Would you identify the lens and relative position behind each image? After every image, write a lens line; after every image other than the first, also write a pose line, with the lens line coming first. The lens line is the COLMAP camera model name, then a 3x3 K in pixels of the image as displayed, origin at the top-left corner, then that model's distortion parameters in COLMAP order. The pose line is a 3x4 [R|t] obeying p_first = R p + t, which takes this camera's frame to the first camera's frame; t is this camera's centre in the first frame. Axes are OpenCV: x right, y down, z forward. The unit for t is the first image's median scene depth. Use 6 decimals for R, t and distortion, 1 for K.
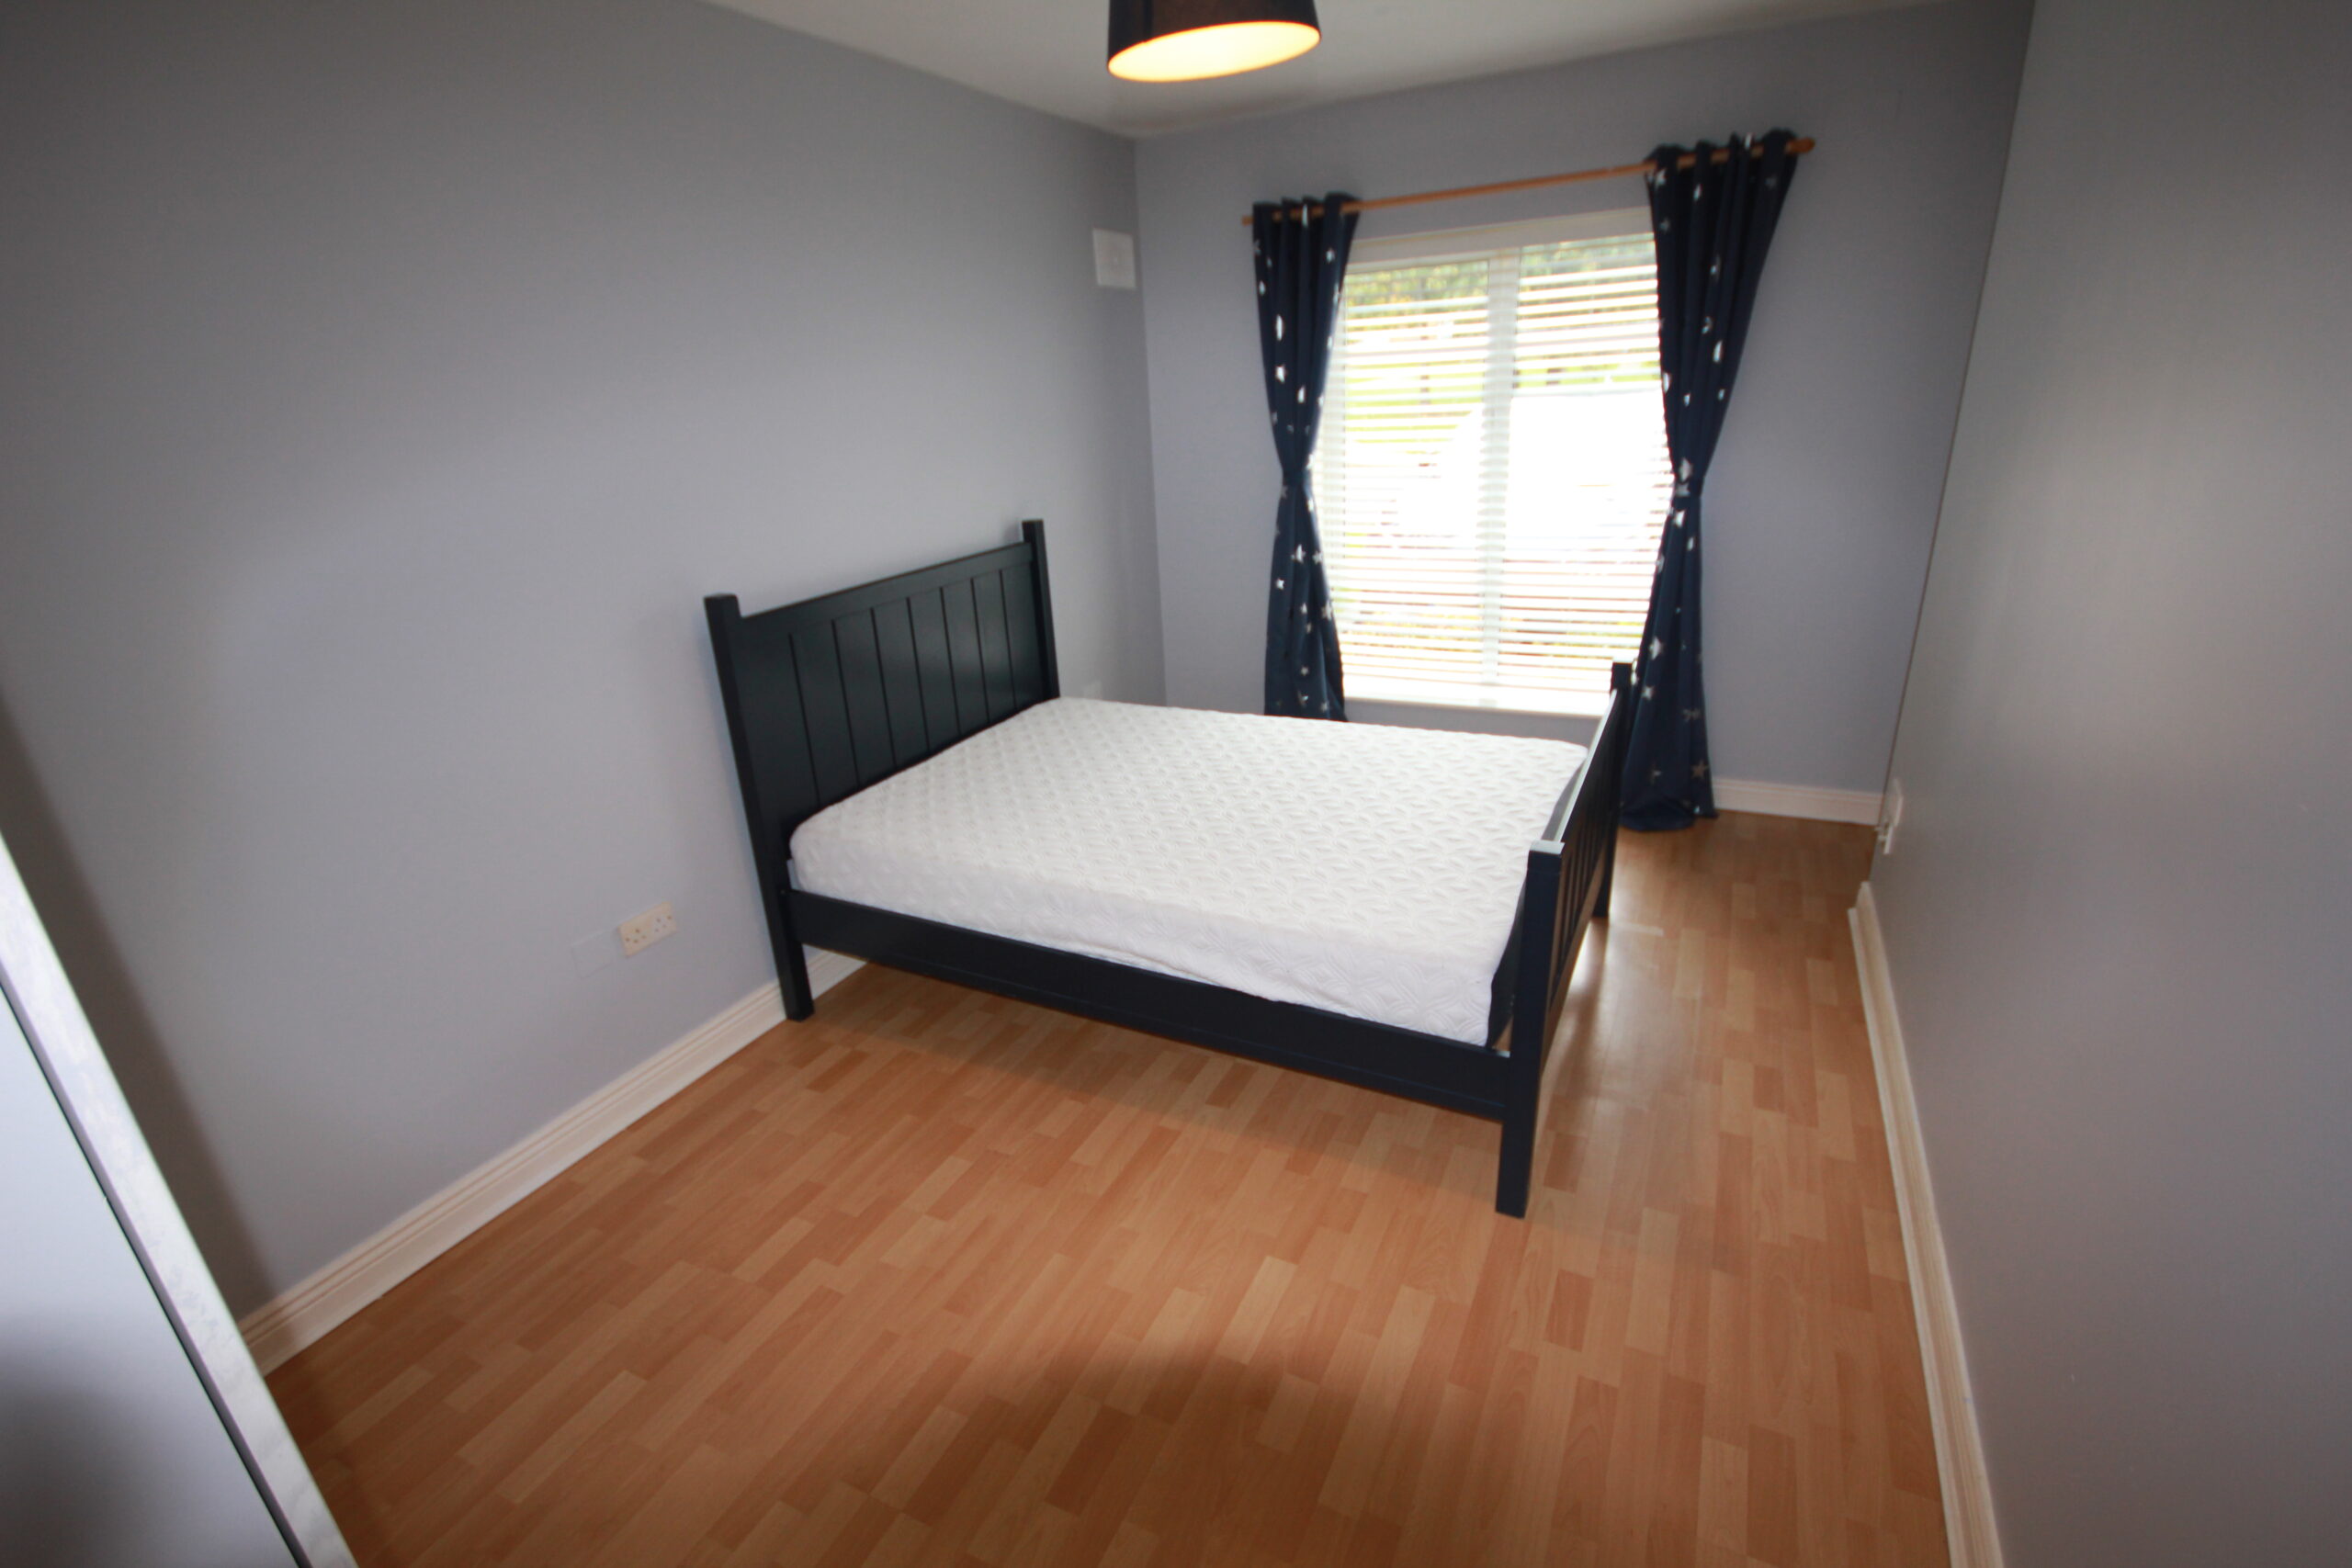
lens RADIAL K [[1078.2, 0, 1171.7], [0, 1078.2, 785.1], [0, 0, 1]] dist [0.010383, -0.013108]
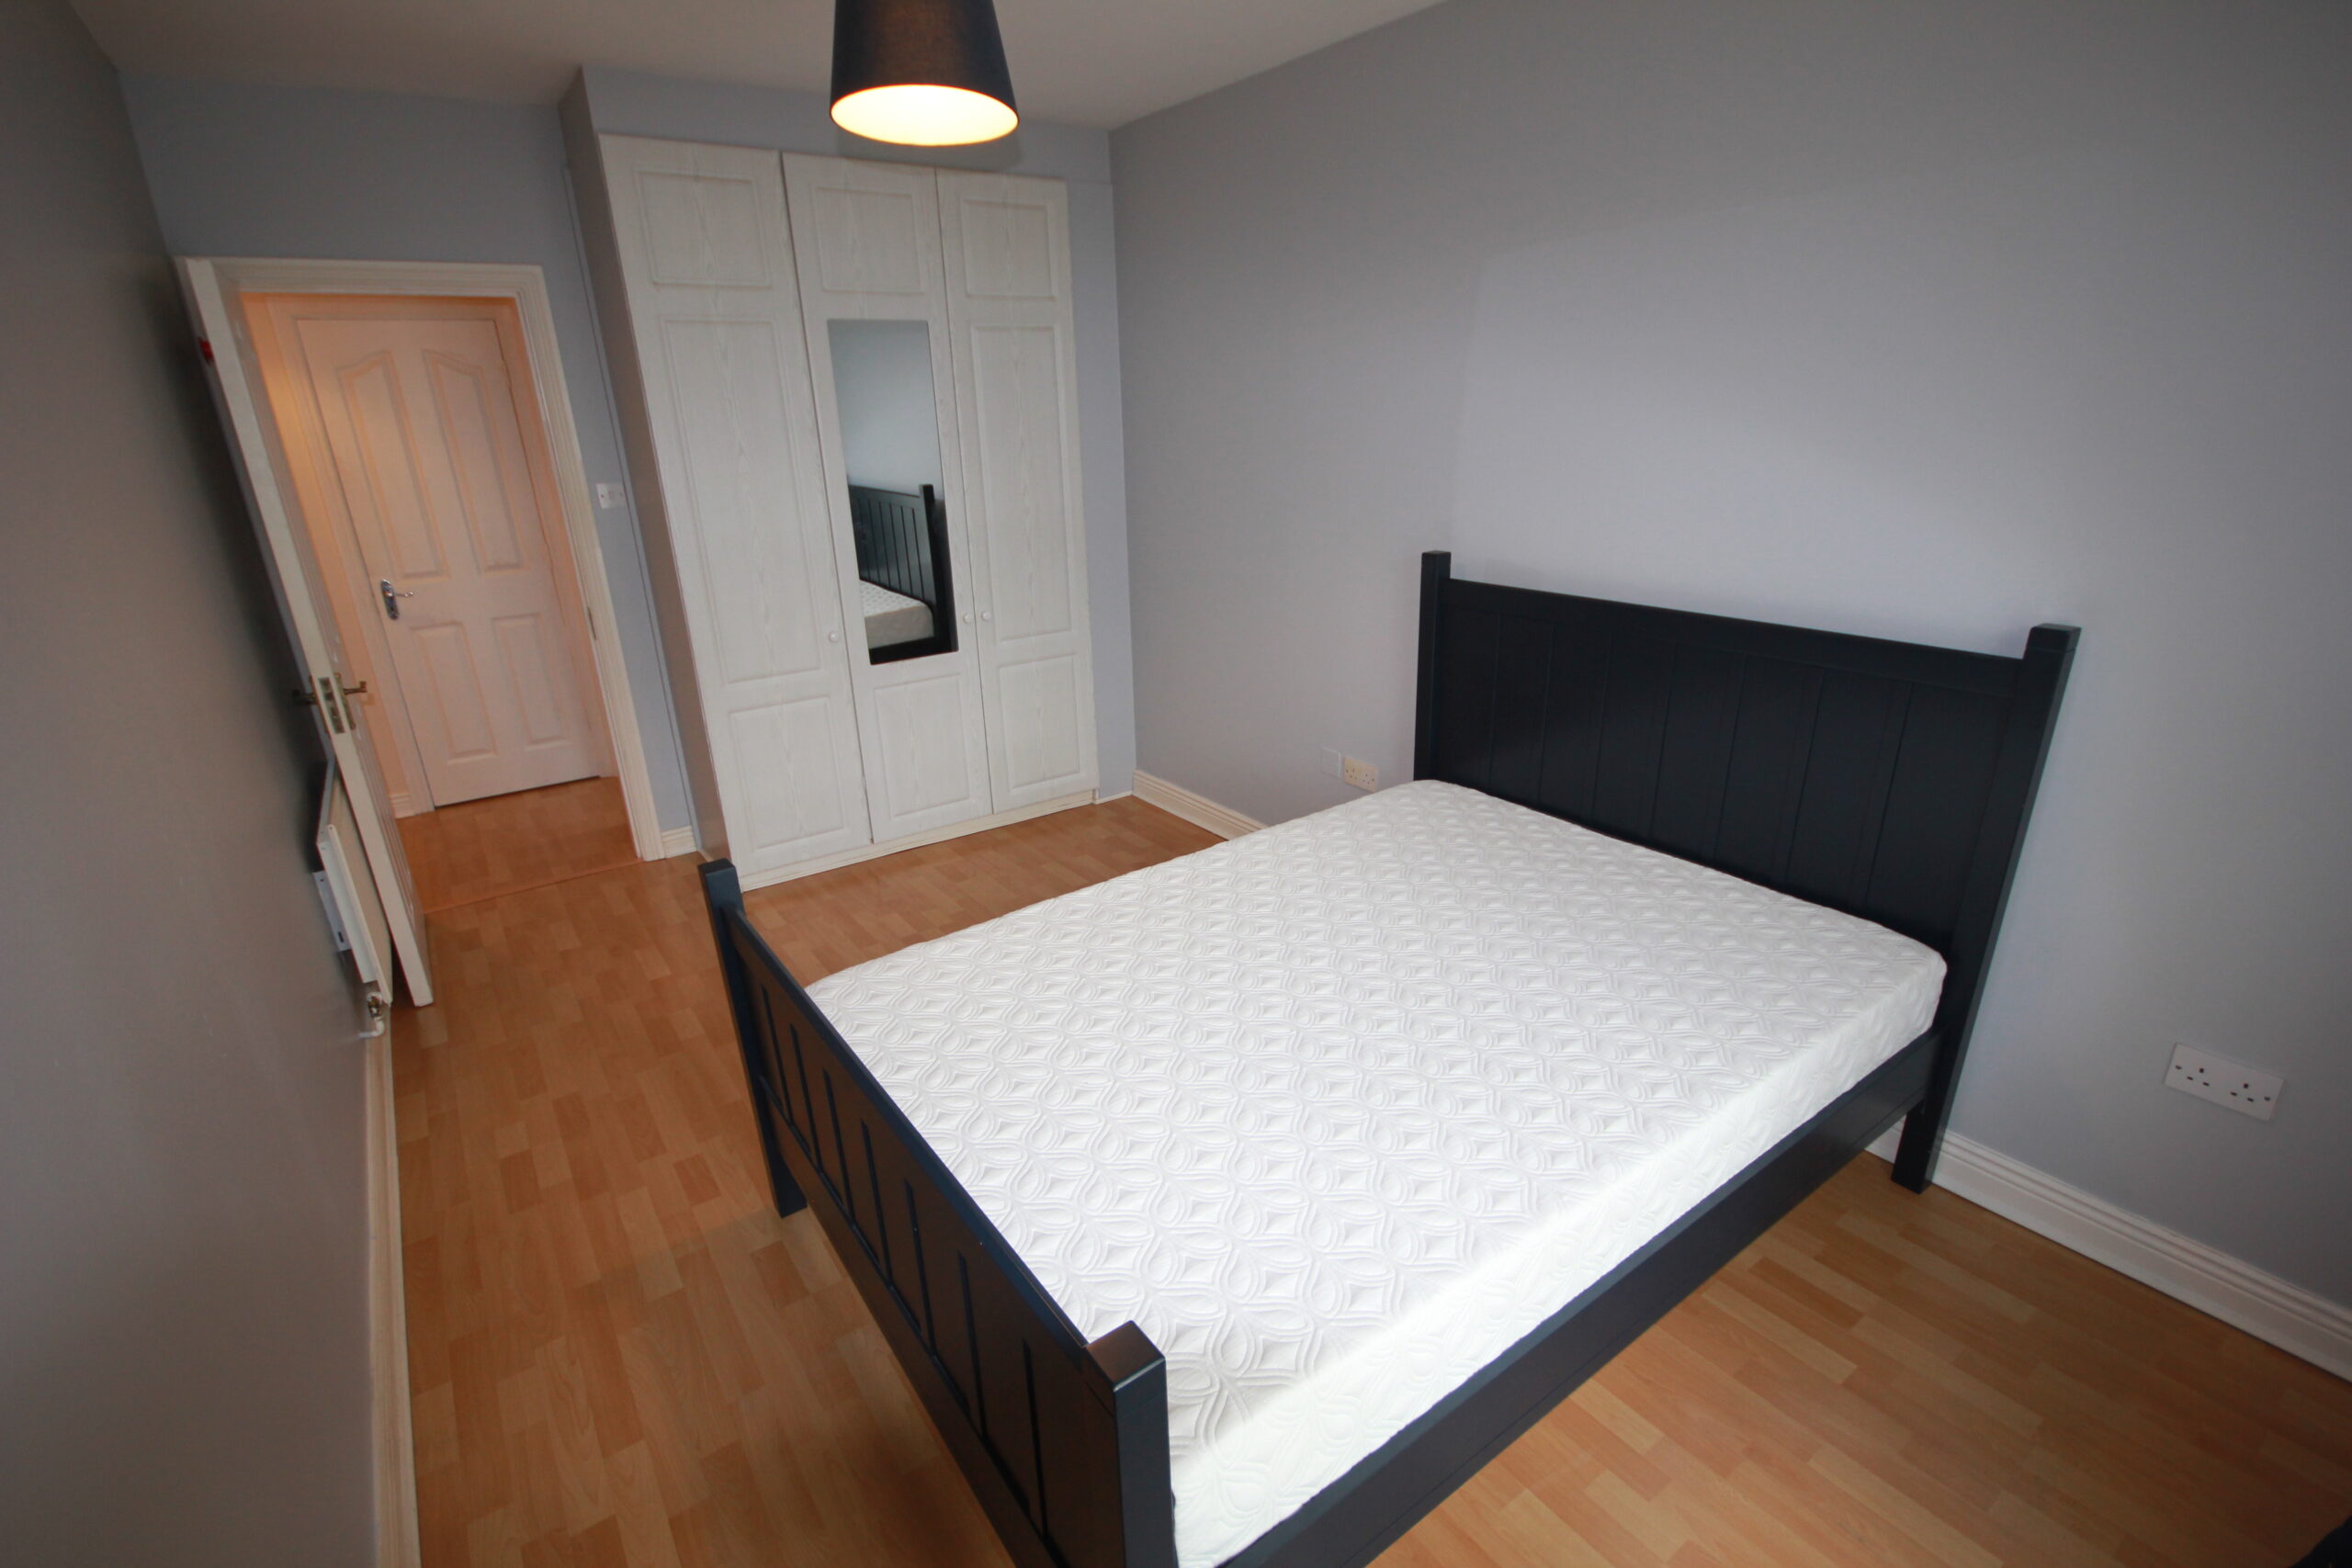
lens RADIAL K [[1078.2, 0, 1179.1], [0, 1078.2, 787.6], [0, 0, 1]] dist [0.010383, -0.013108]
pose [[-0.458626, 0.369718, -0.808067, 0.893293], [-0.259303, 0.814085, 0.519641, -0.623528], [0.849956, 0.447855, -0.277491, 1.518801]]
